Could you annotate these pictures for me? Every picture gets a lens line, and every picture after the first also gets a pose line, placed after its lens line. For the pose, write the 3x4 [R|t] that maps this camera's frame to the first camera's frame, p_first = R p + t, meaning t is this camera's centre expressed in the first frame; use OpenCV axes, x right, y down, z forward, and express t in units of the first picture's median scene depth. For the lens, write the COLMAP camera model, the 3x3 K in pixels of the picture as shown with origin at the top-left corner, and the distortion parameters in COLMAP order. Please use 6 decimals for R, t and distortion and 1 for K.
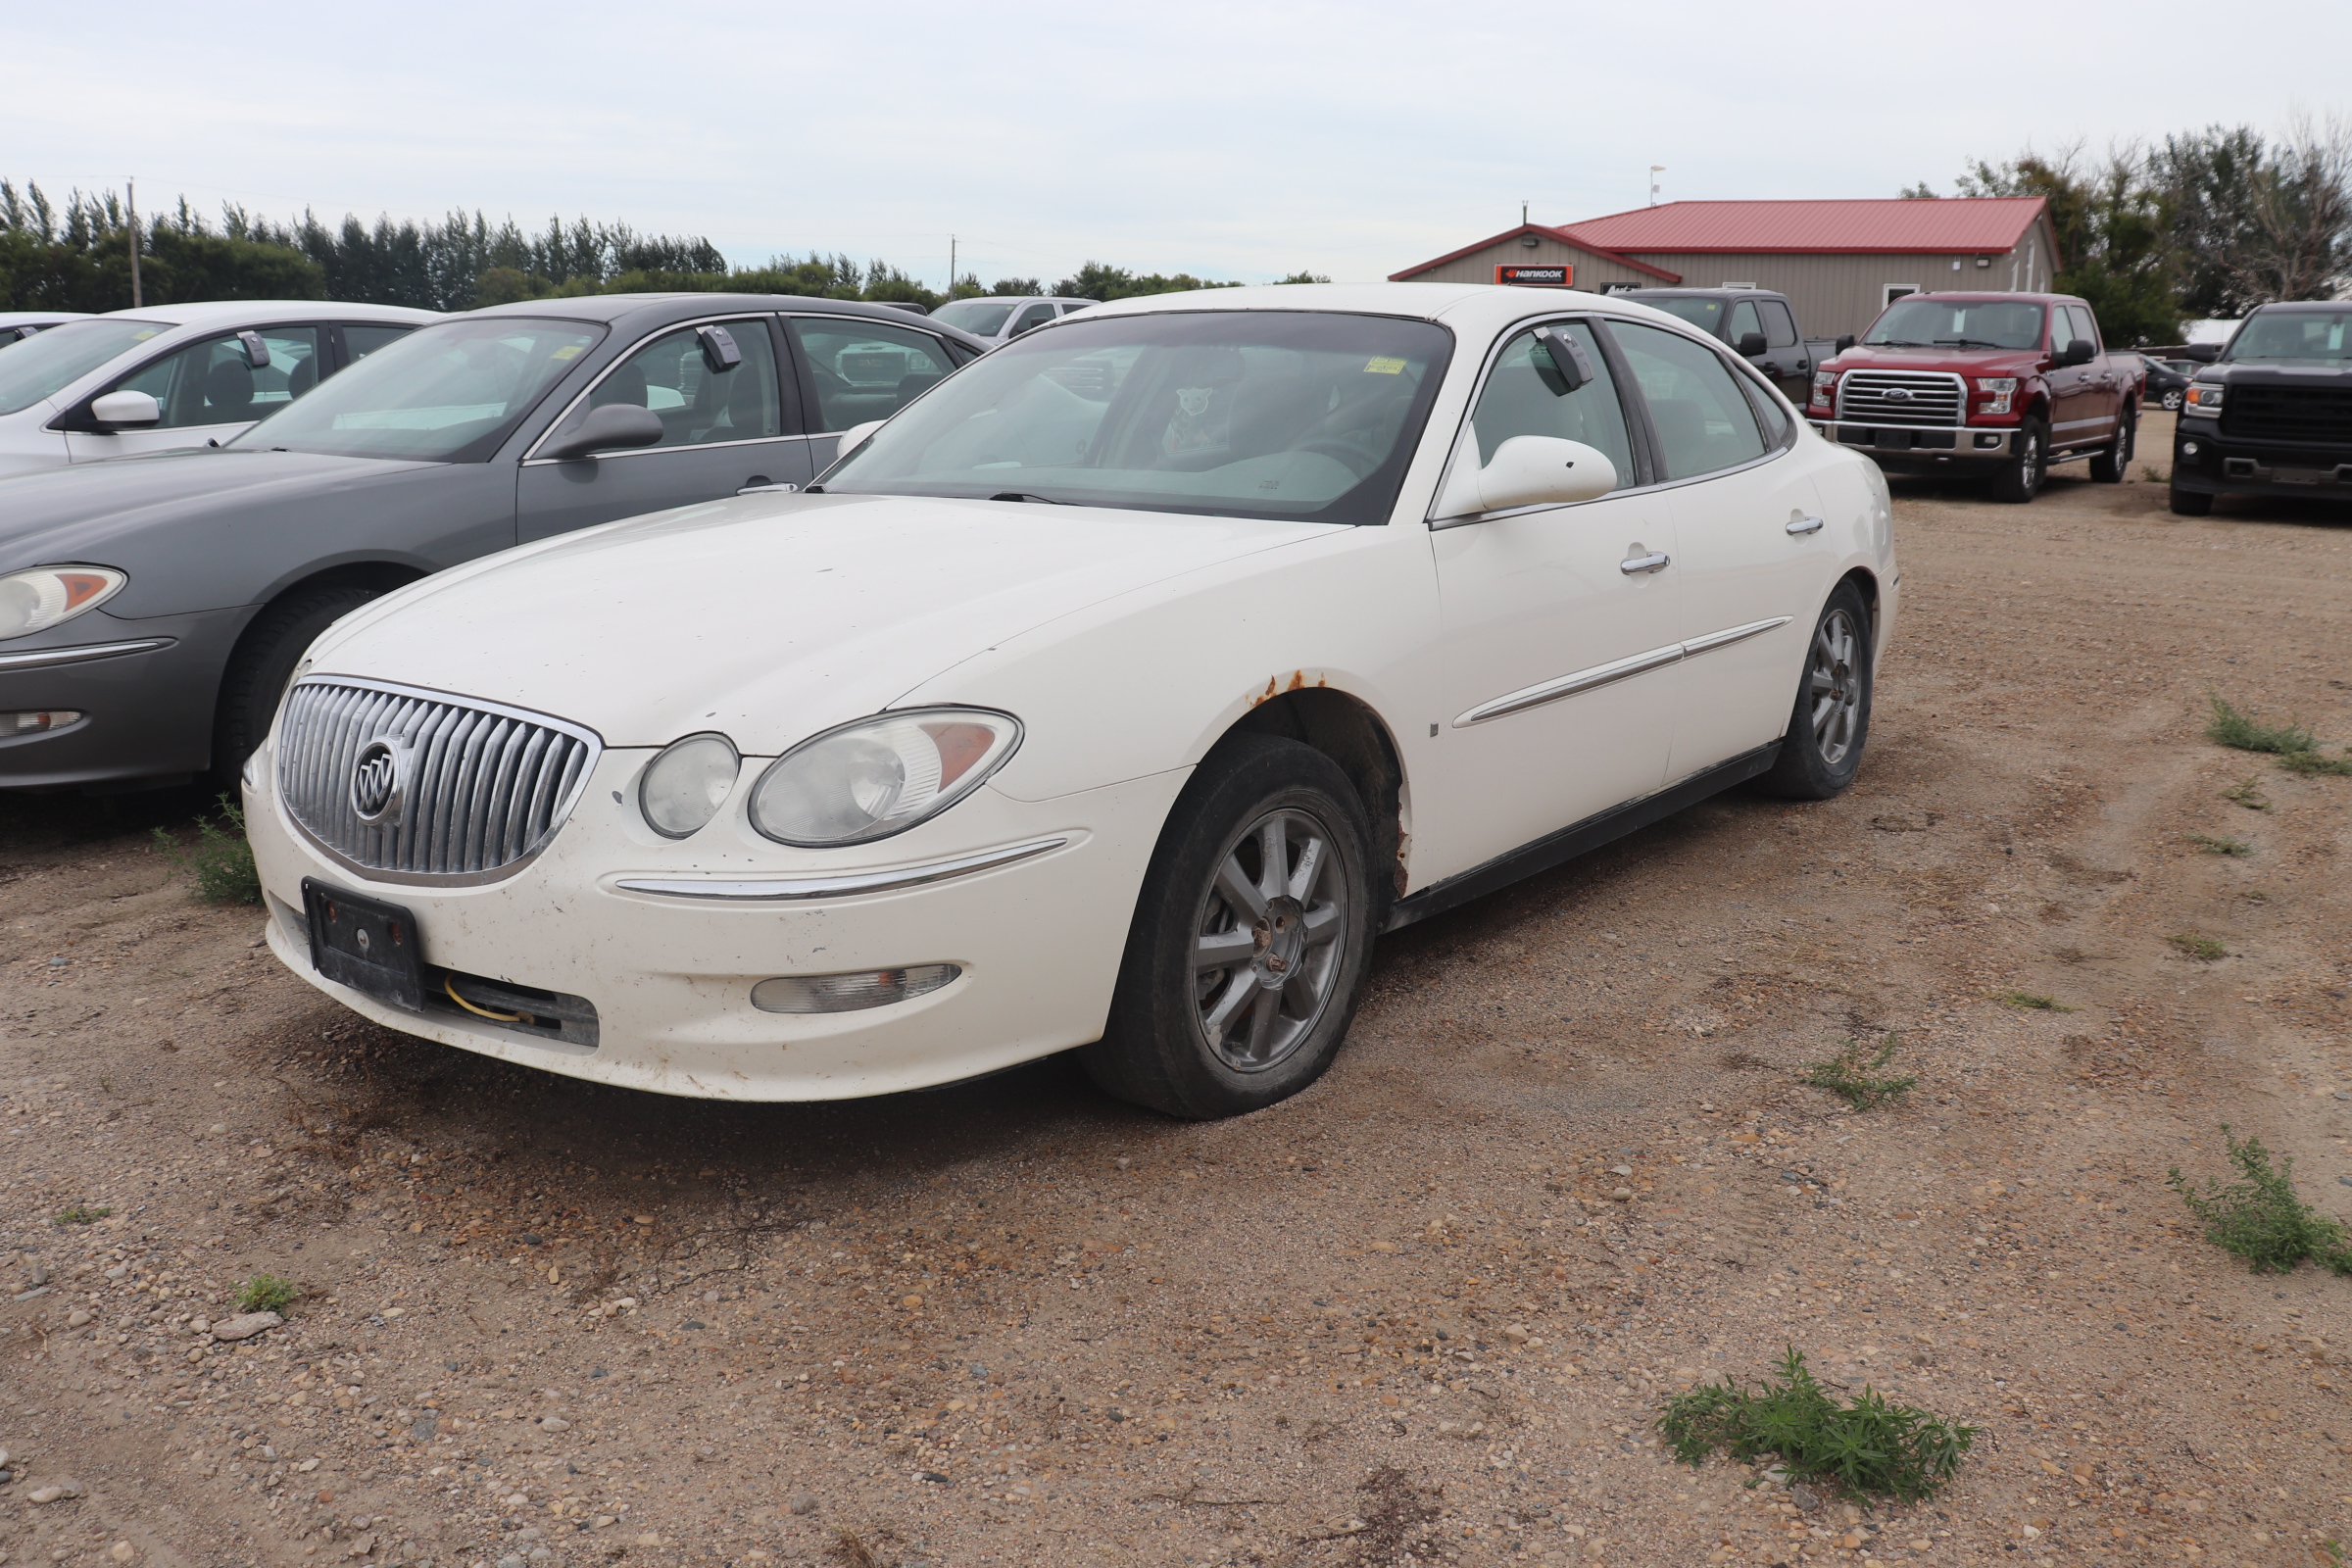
lens RADIAL K [[1989.9, 0, 1176.0], [0, 1989.9, 784.0], [0, 0, 1]] dist [-0.171475, 0.184757]
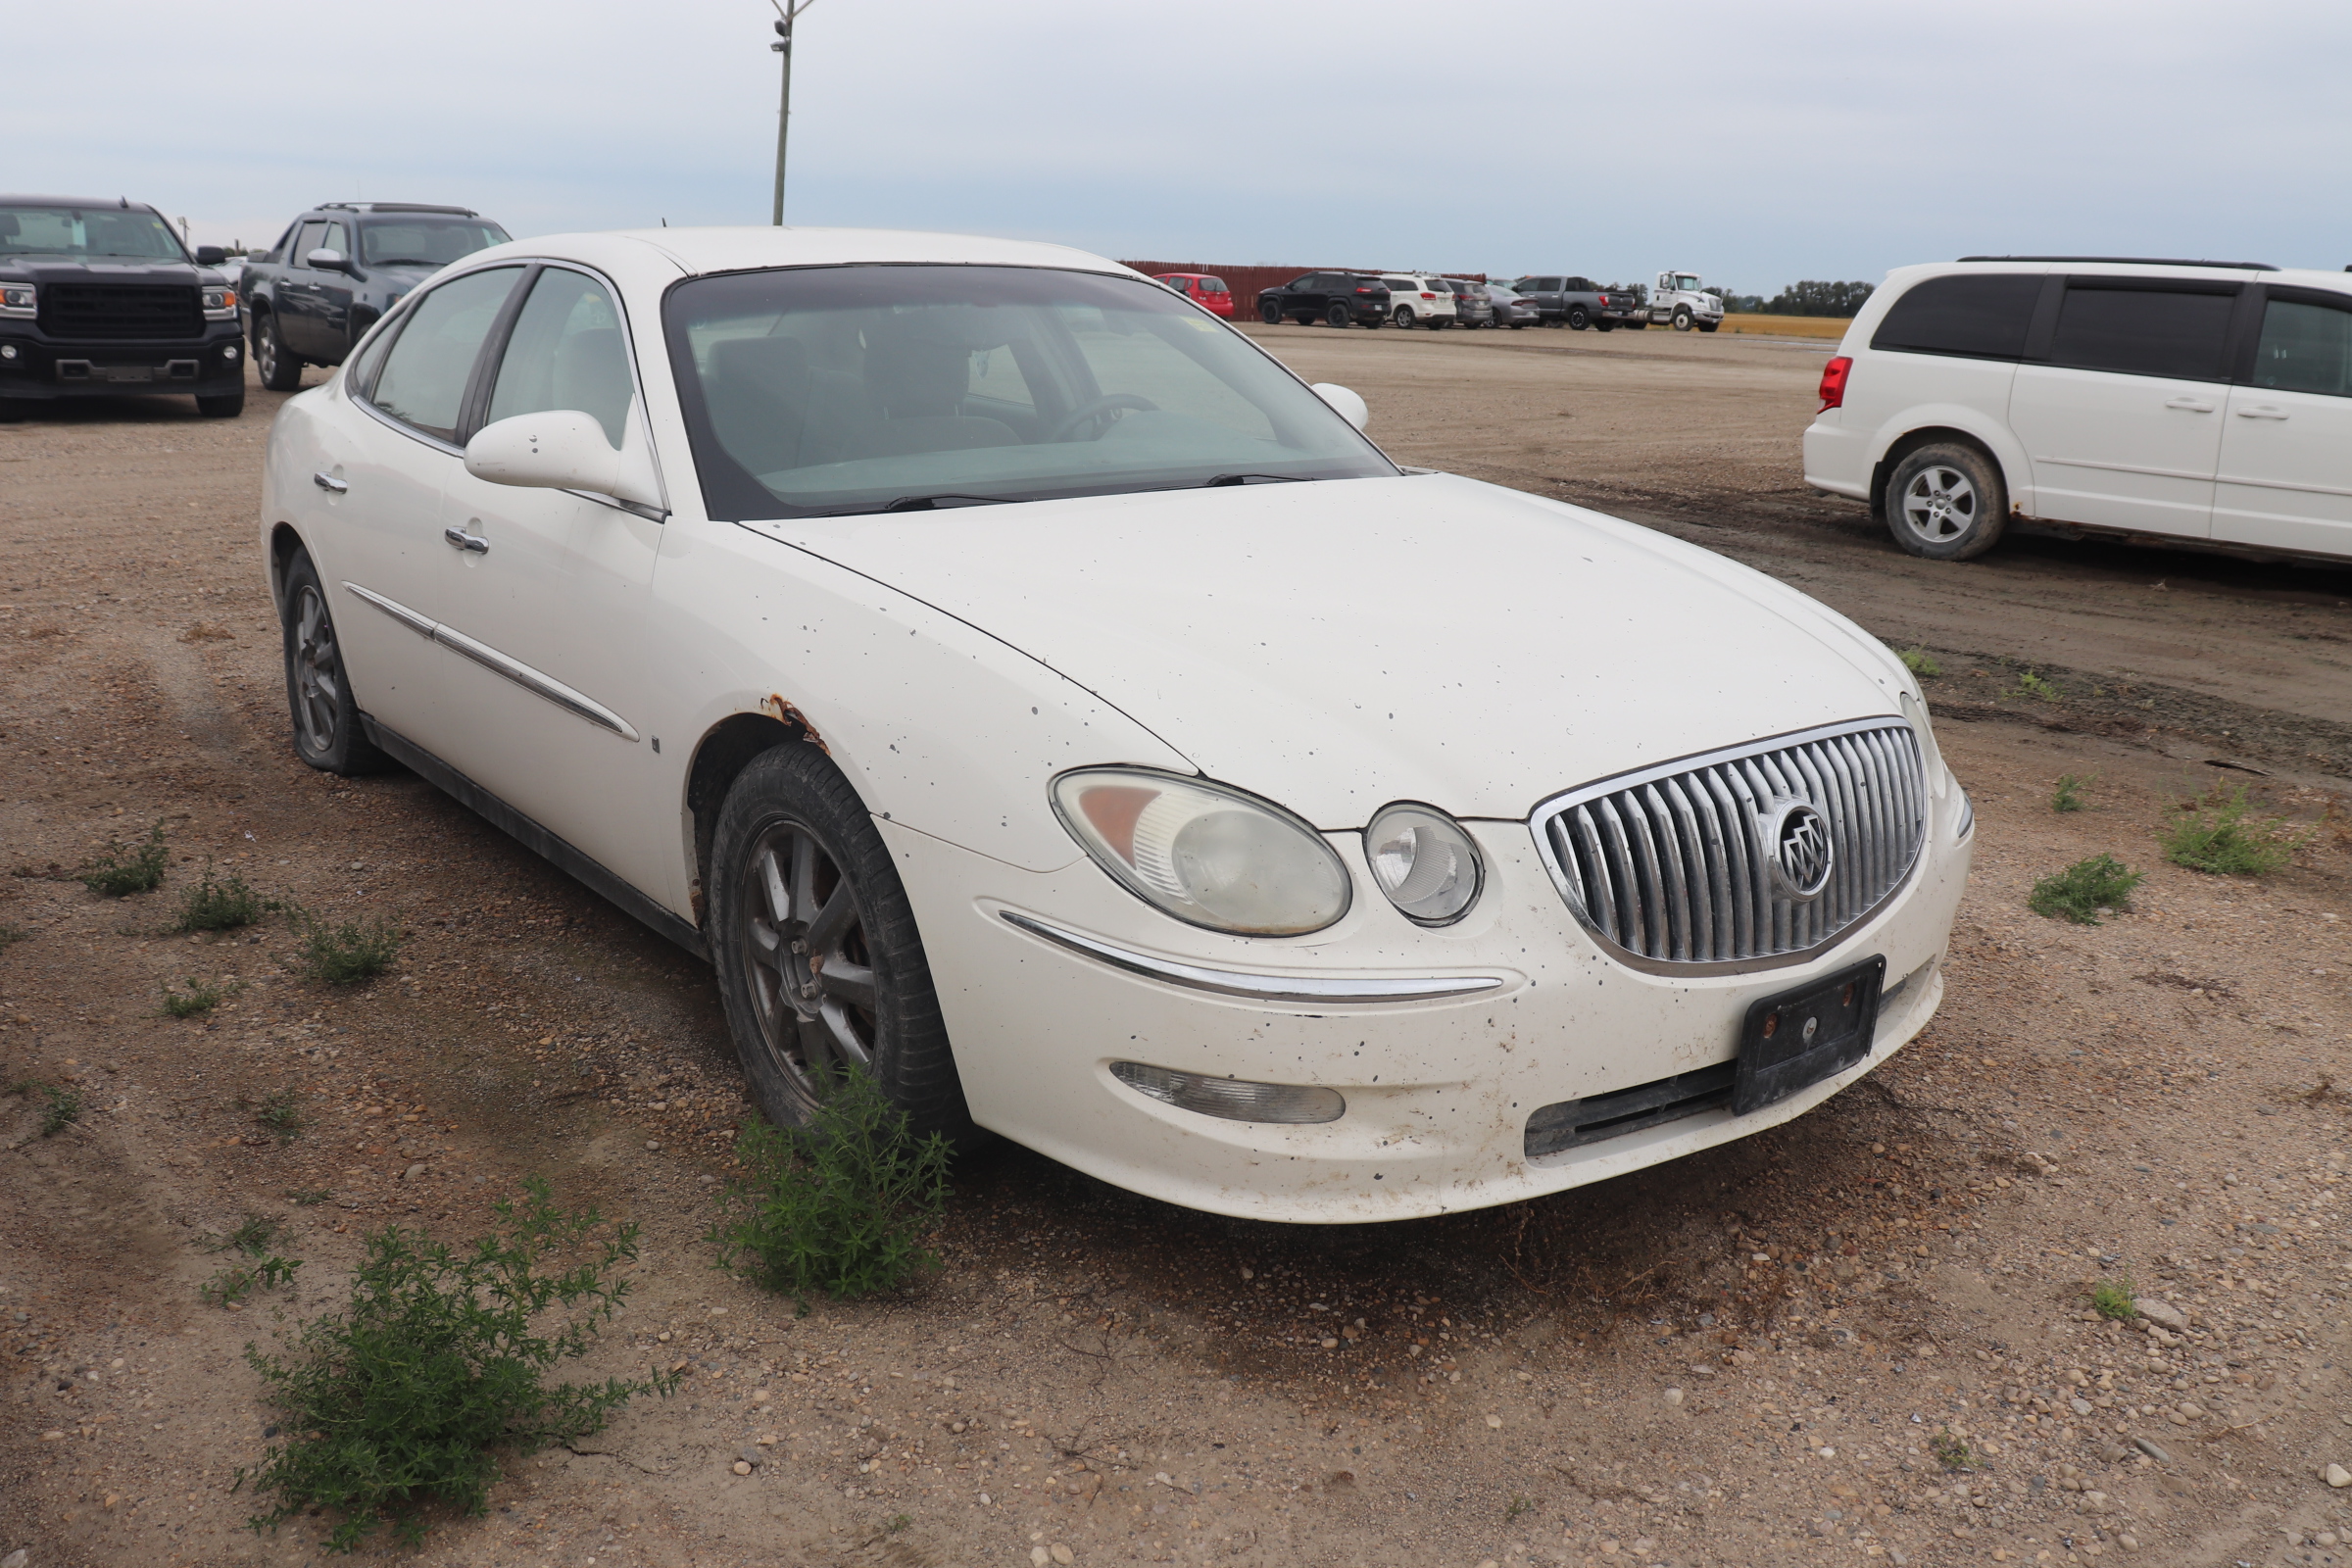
lens RADIAL K [[1989.9, 0, 1176.0], [0, 1989.9, 784.0], [0, 0, 1]] dist [-0.171475, 0.184757]
pose [[0.216366, -0.249386, 0.943924, -0.124157], [0.187062, 0.959503, 0.210624, -0.025790], [-0.958224, 0.131001, 0.254254, 0.099278]]
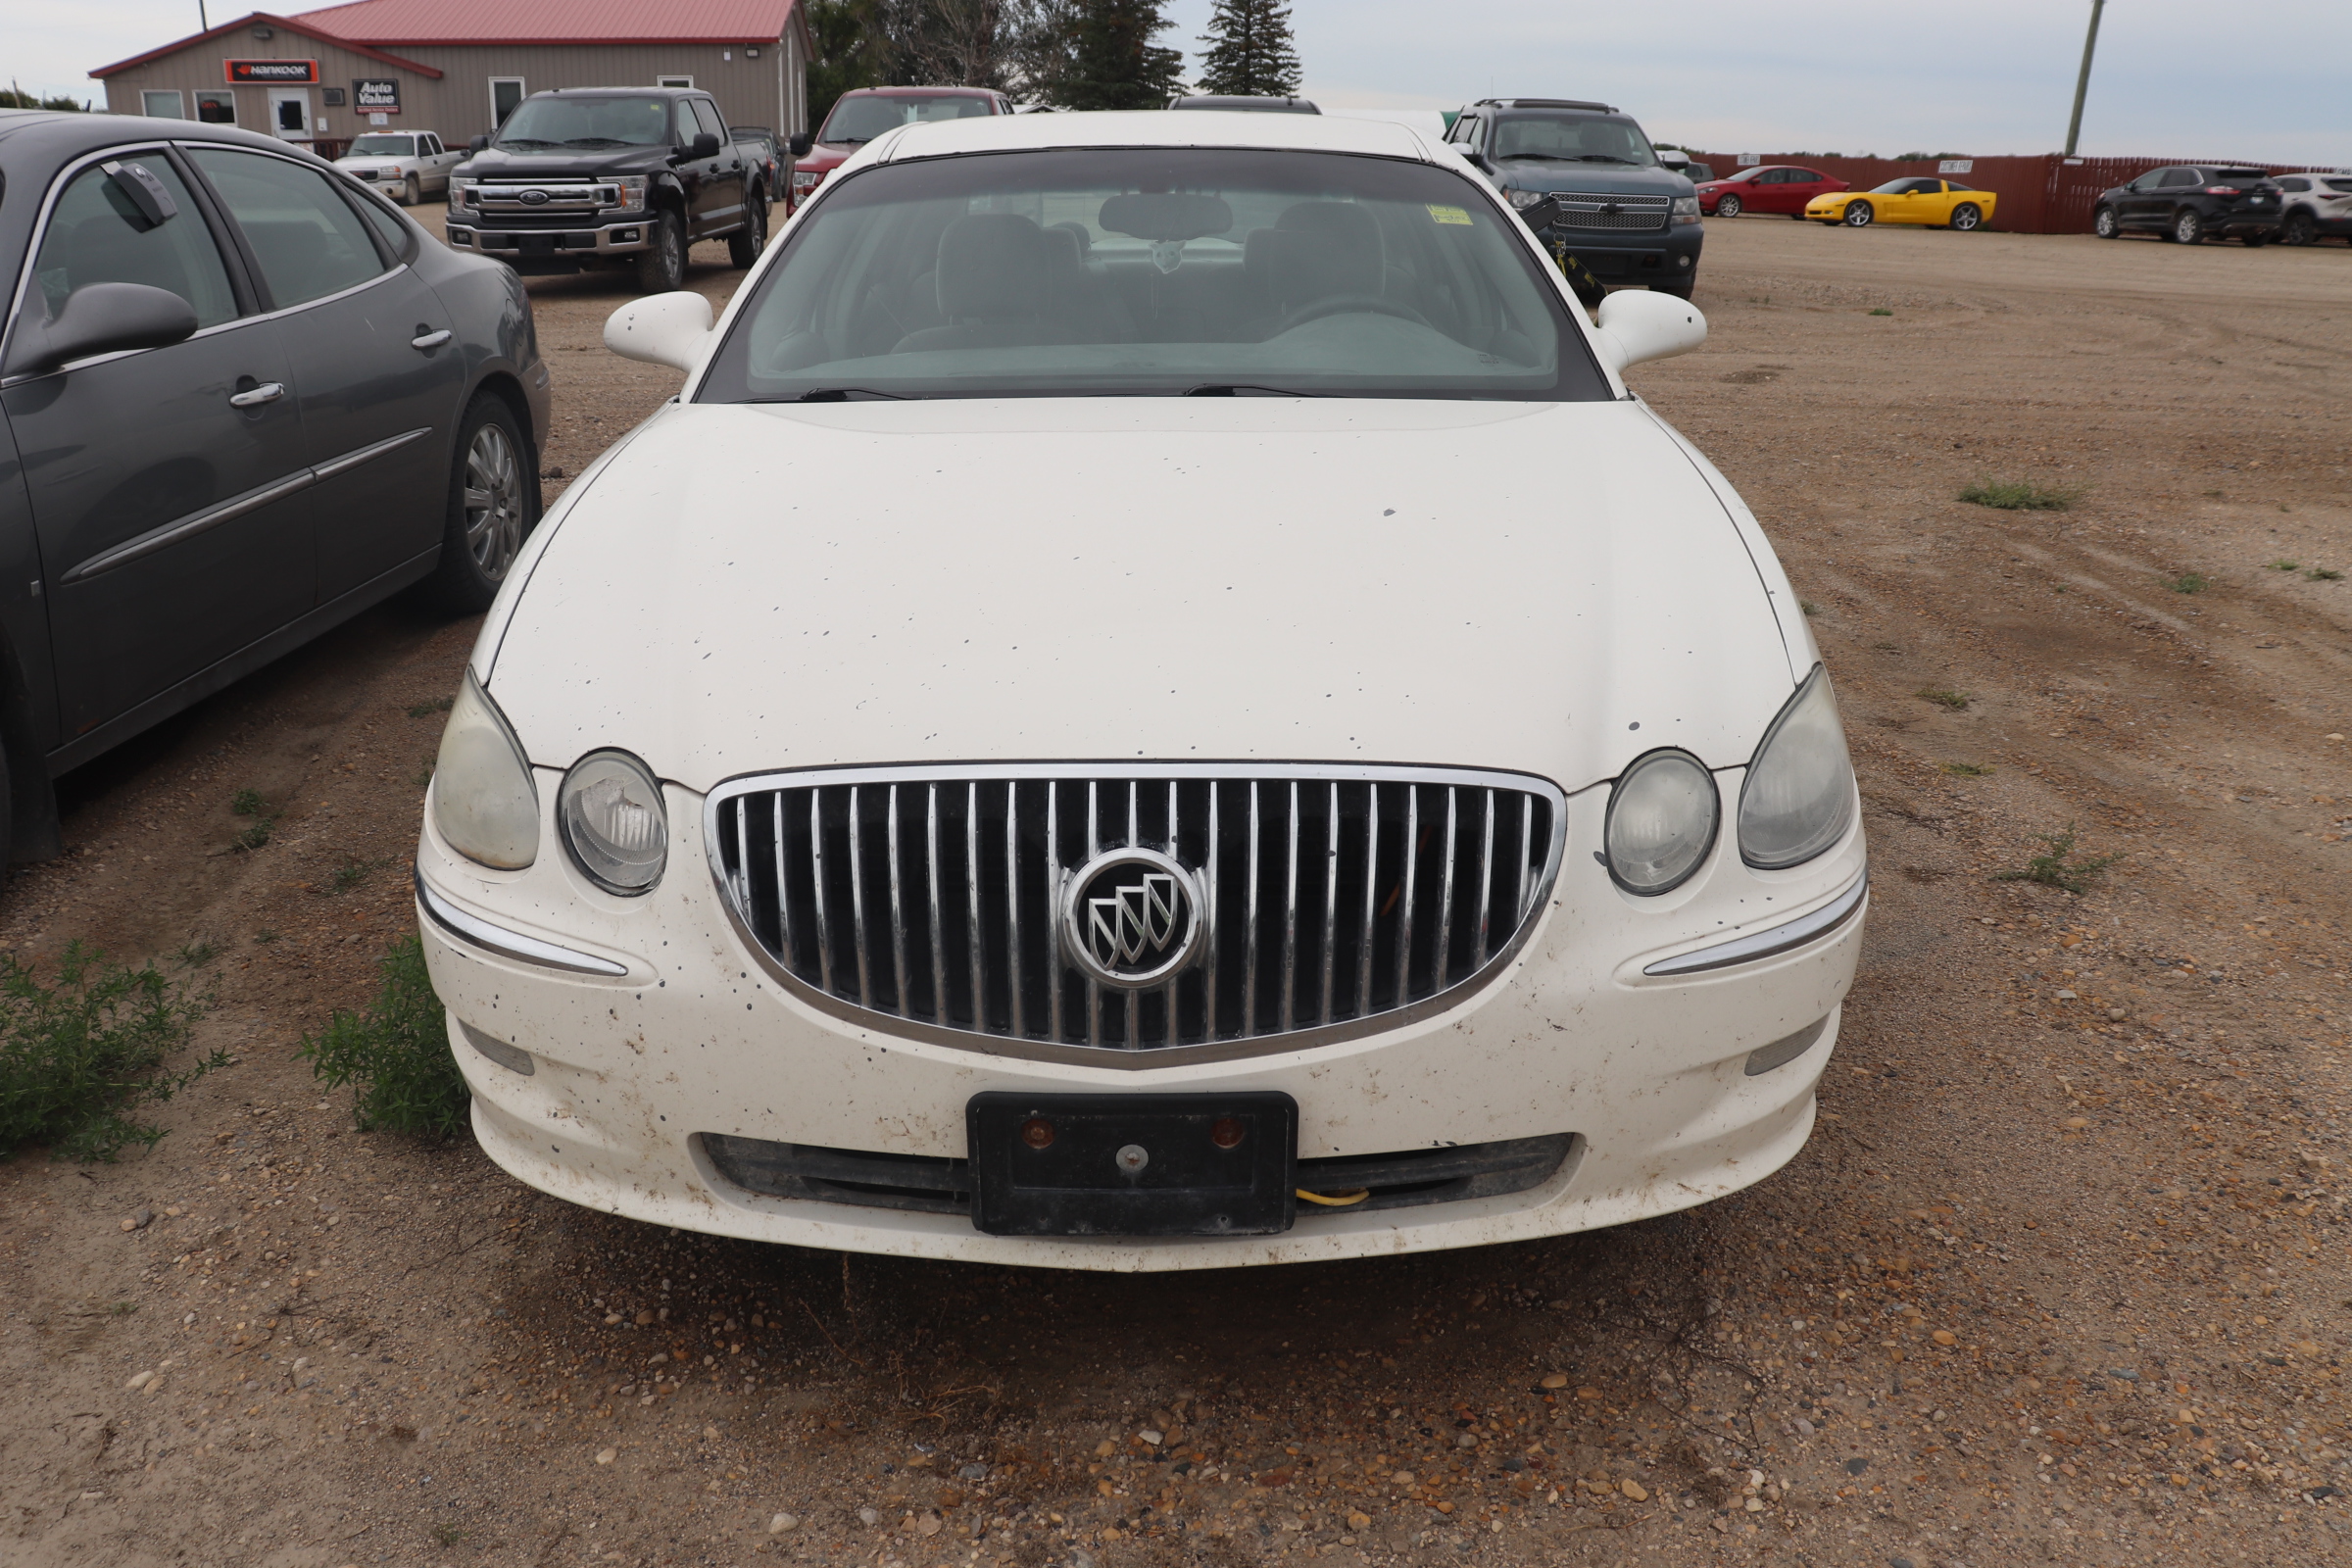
lens RADIAL K [[1989.9, 0, 1176.0], [0, 1989.9, 784.0], [0, 0, 1]] dist [-0.171475, 0.184757]
pose [[0.788115, -0.194124, 0.584116, -0.073944], [0.133903, 0.980310, 0.145127, -0.013255], [-0.600787, -0.036162, 0.798591, 0.044397]]
